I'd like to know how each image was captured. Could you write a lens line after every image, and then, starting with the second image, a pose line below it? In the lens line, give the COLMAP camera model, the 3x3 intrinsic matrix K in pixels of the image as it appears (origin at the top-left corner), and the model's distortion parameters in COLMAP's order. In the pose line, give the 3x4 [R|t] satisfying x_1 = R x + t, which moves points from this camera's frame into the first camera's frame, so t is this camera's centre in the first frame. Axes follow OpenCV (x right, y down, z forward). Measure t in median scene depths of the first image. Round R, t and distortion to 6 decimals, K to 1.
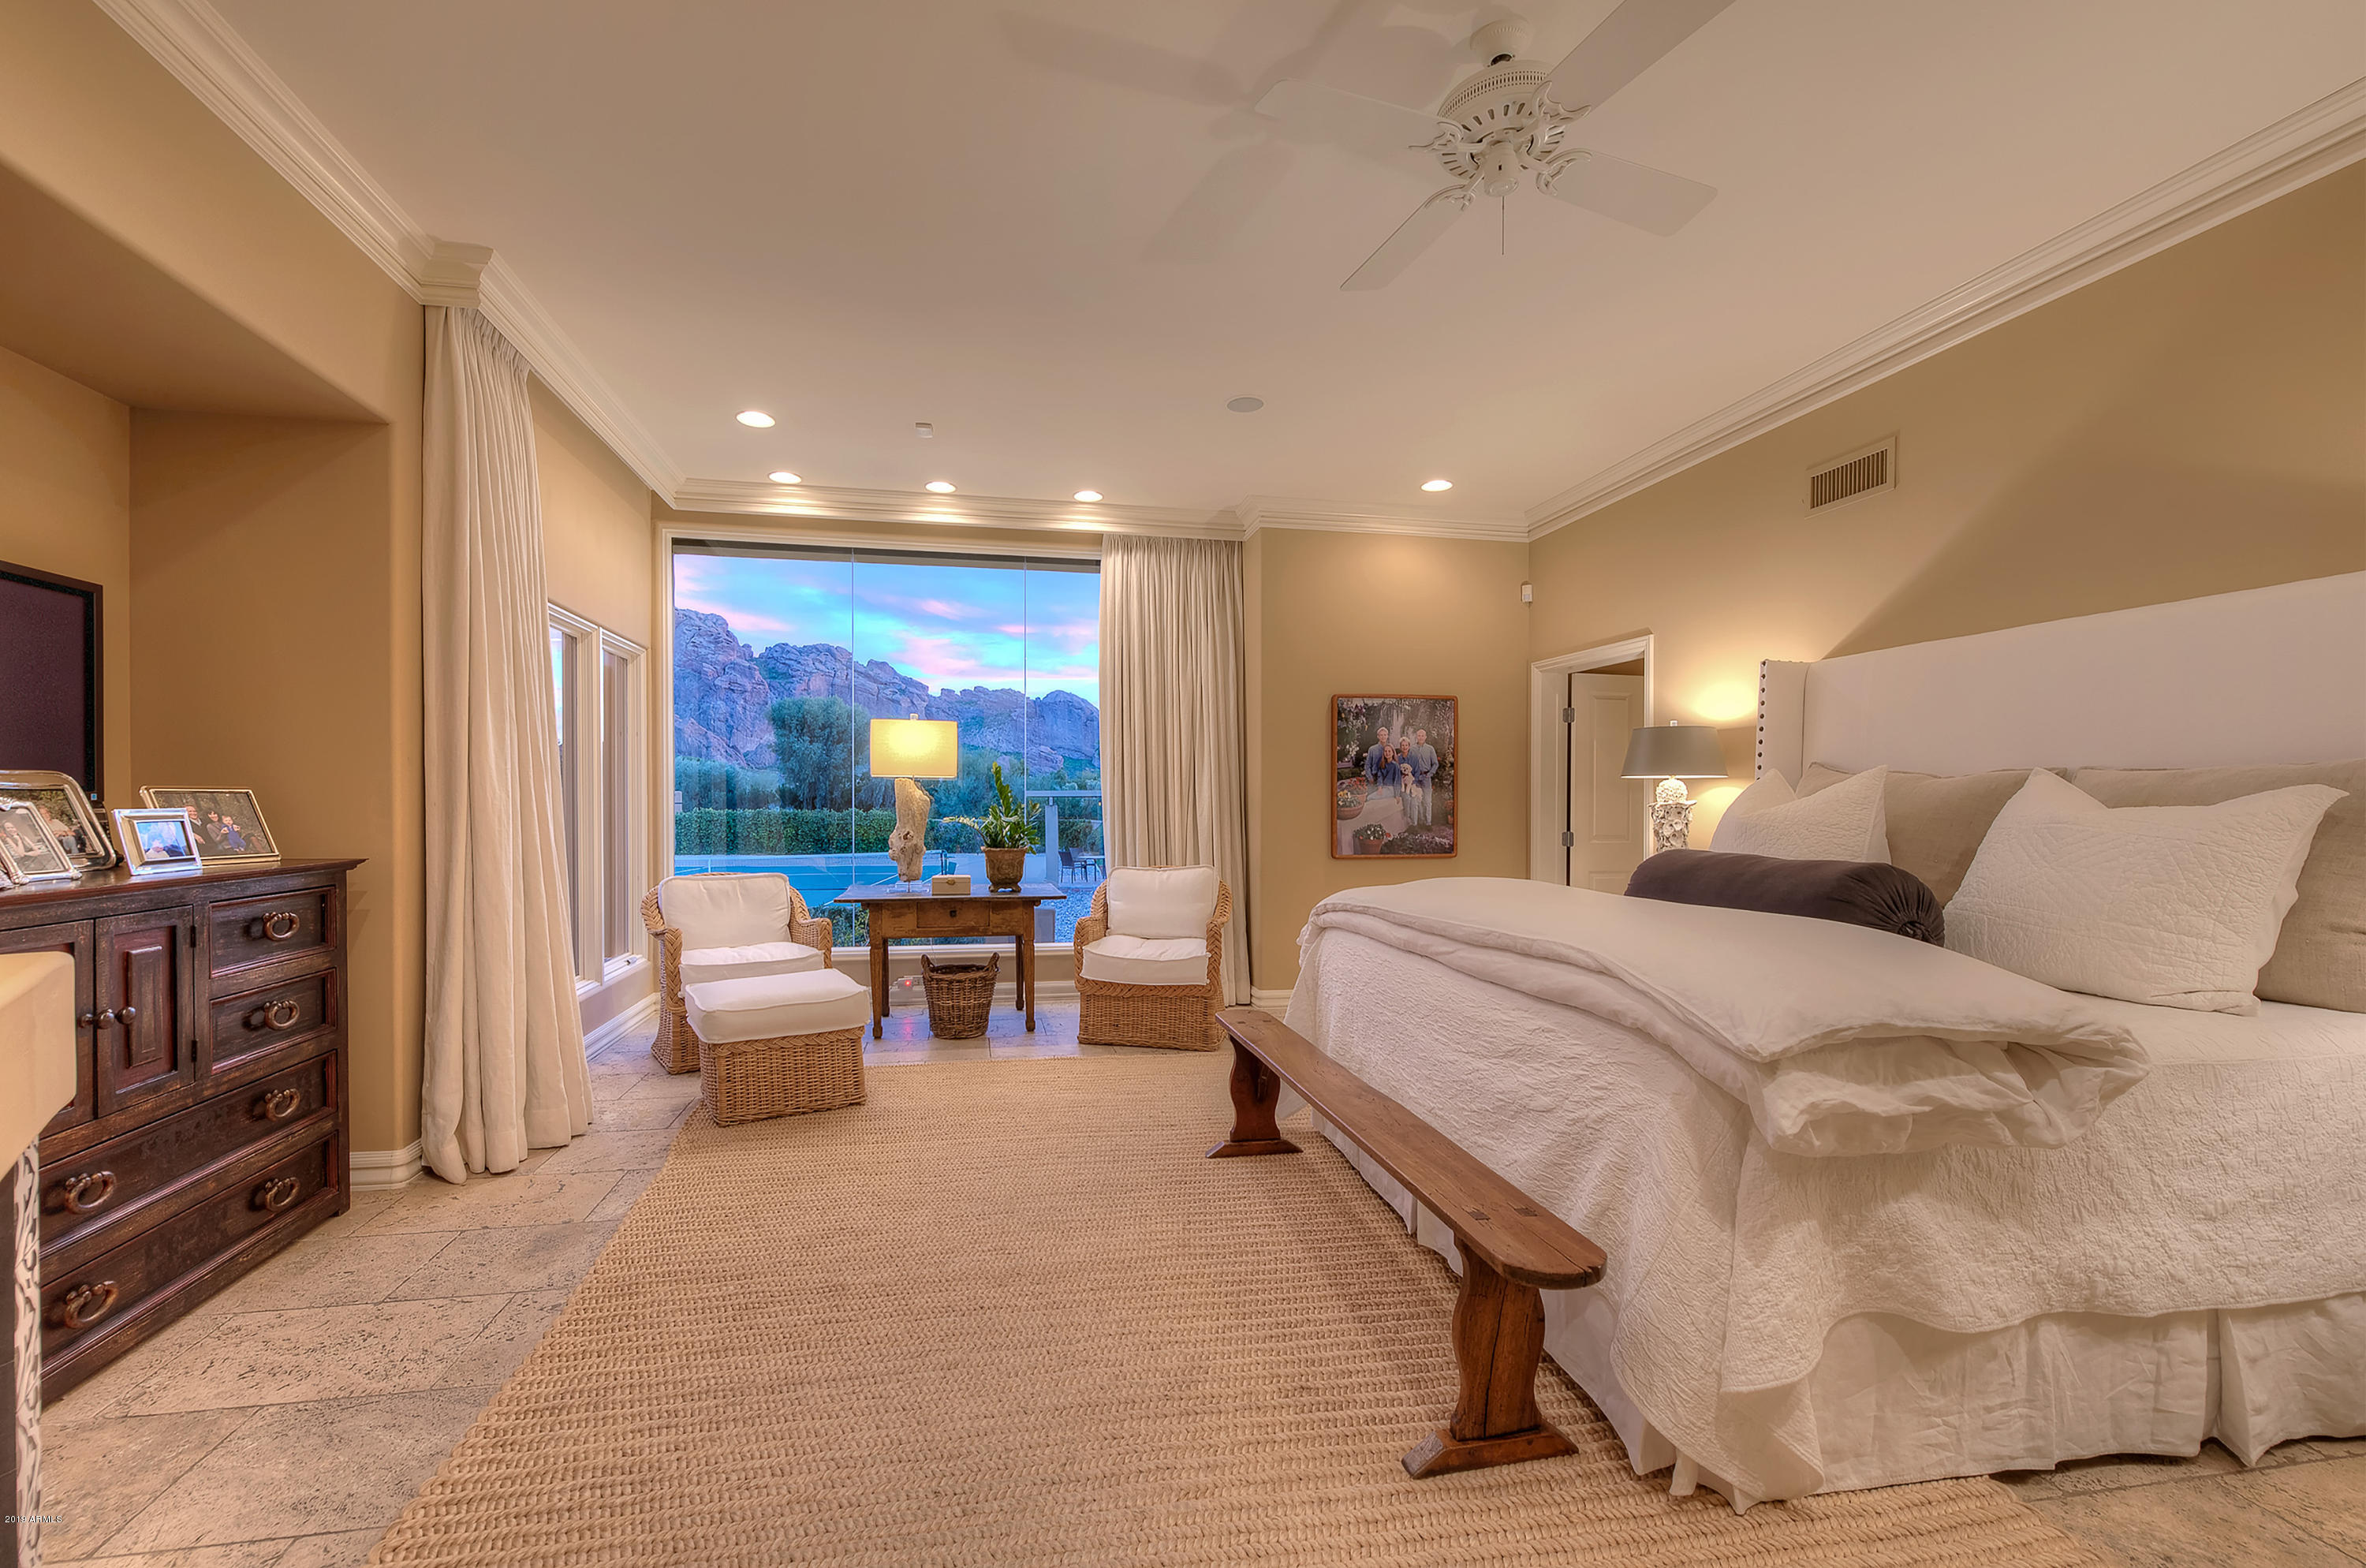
lens RADIAL K [[959.4, 0, 1133.9], [0, 959.4, 815.1], [0, 0, 1]] dist [-0.002052, -0.000021]
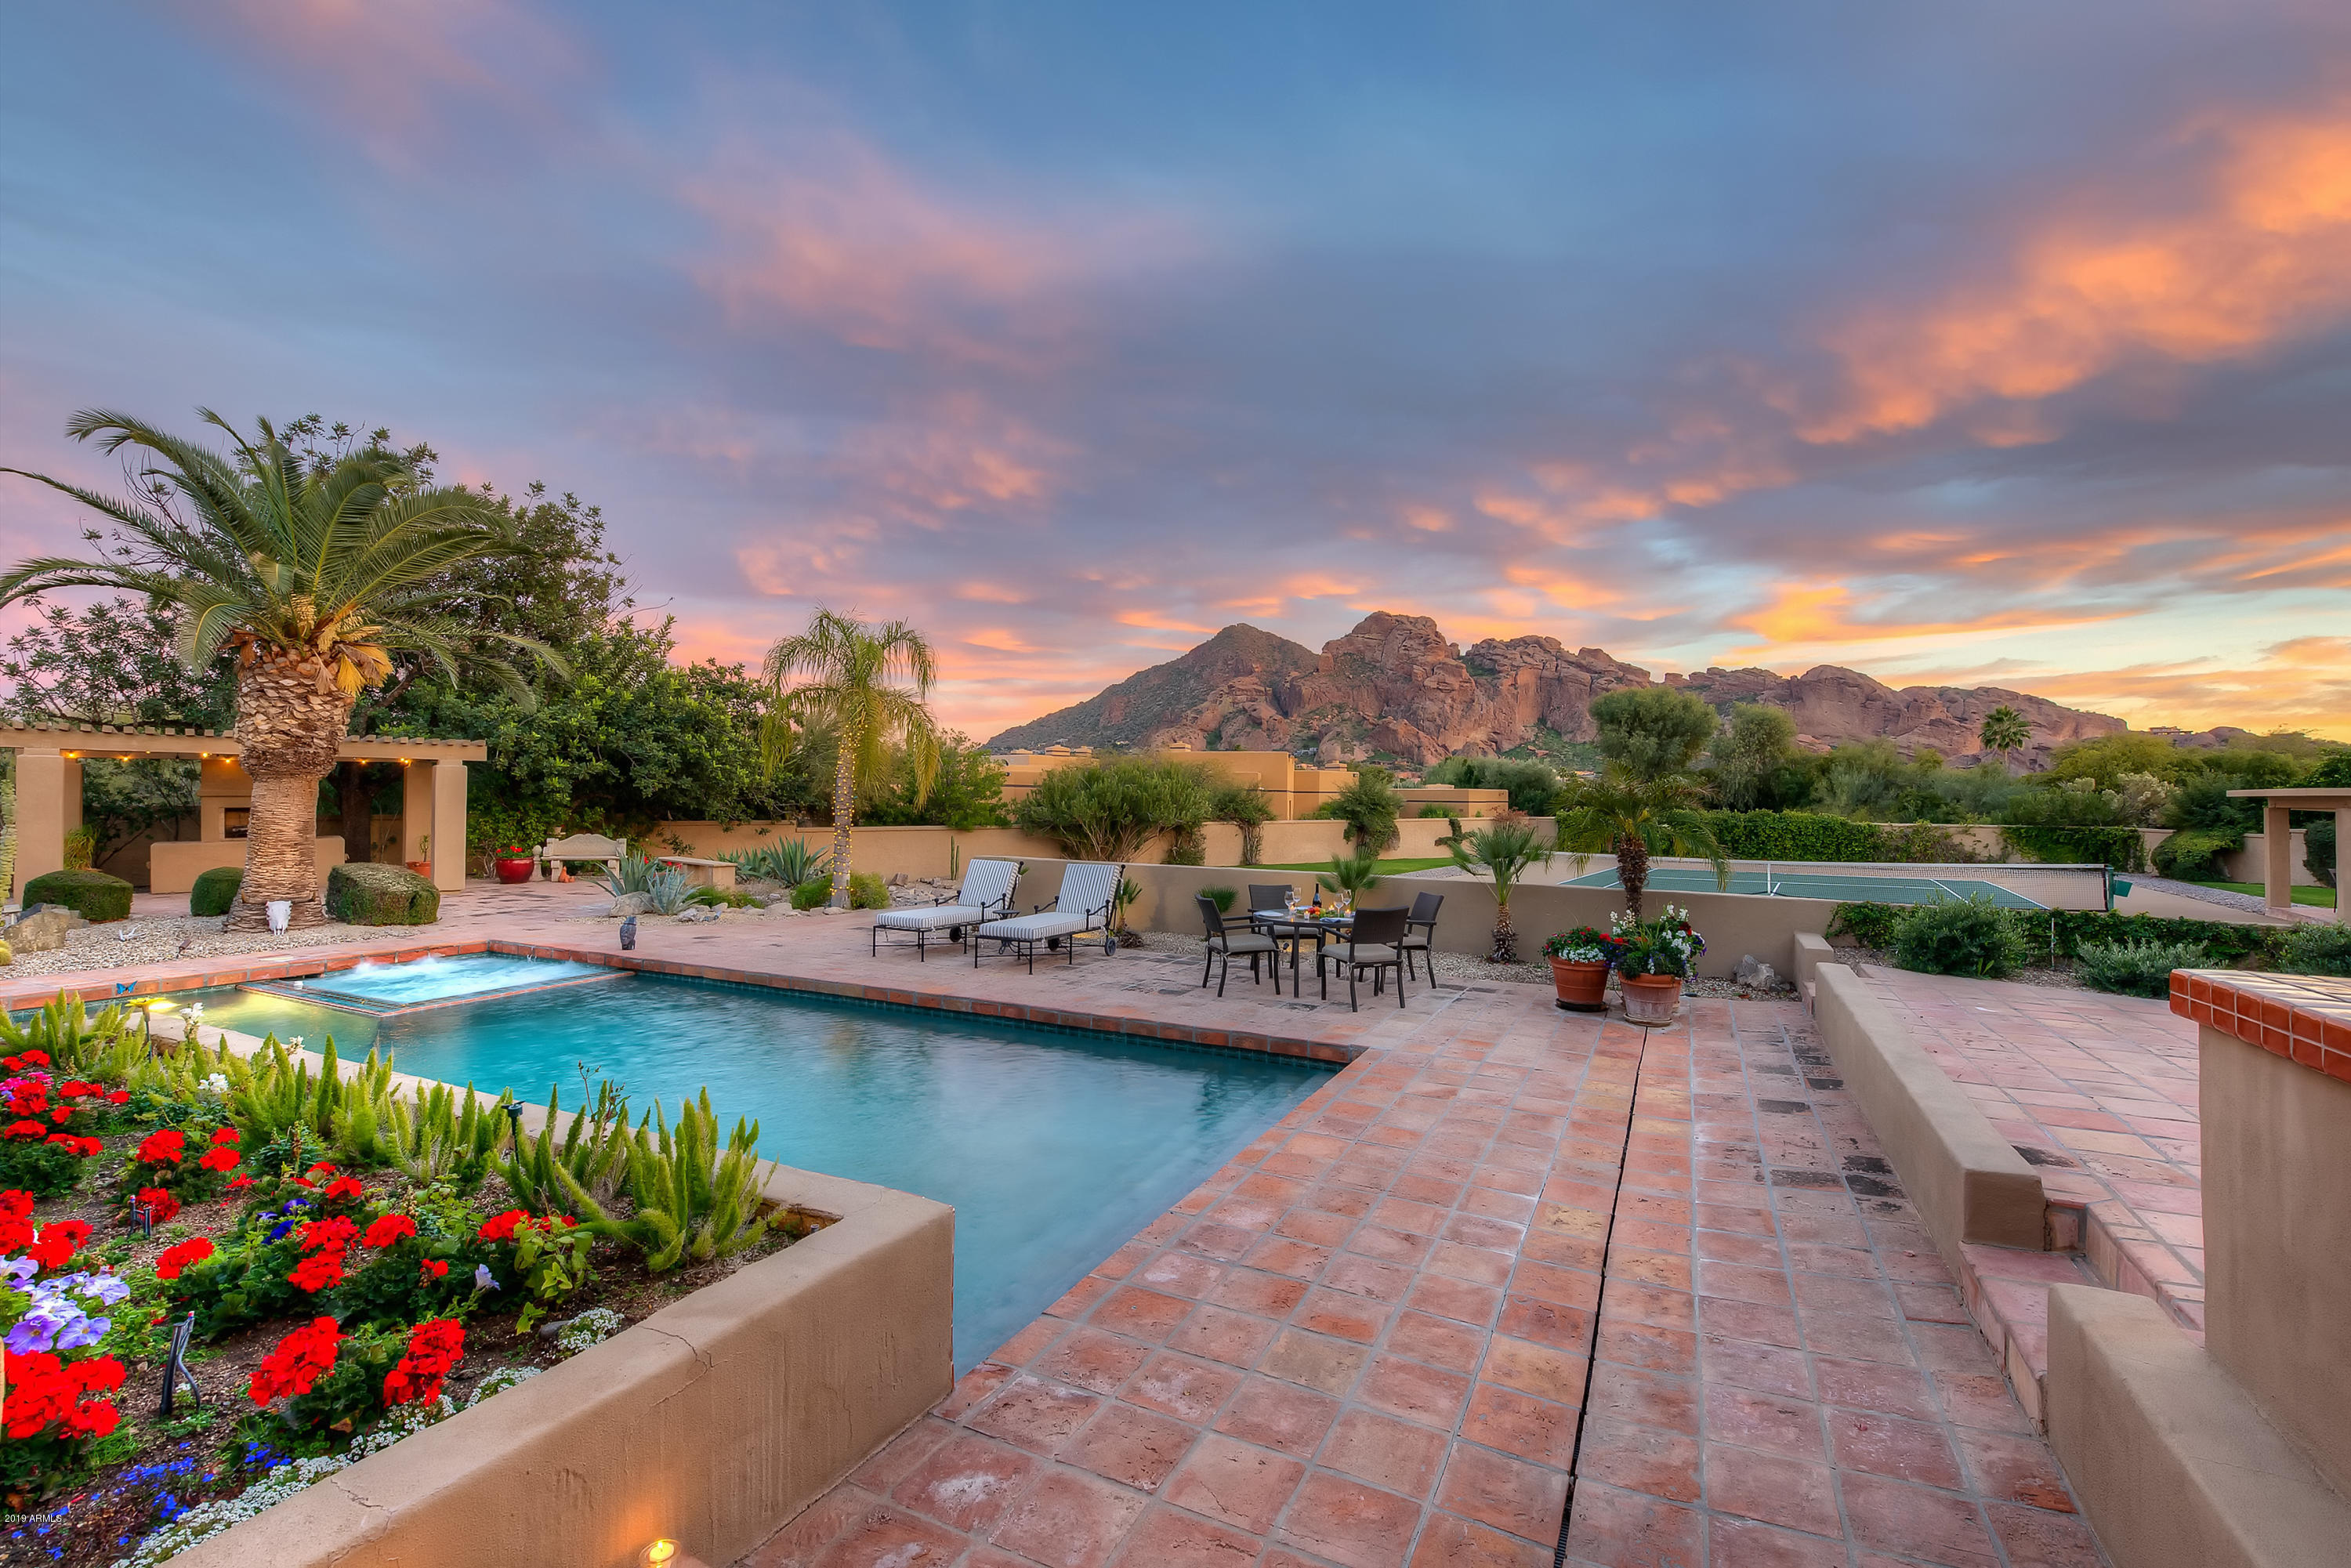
lens RADIAL K [[1000.5, 0, 1185.8], [0, 1000.5, 790.8], [0, 0, 1]] dist [0.010837, -0.001405]
pose [[0.807449, -0.001371, -0.589935, -1.465732], [-0.012710, 0.999725, -0.019720, 0.012001], [0.589800, 0.023421, 0.807210, -0.501270]]
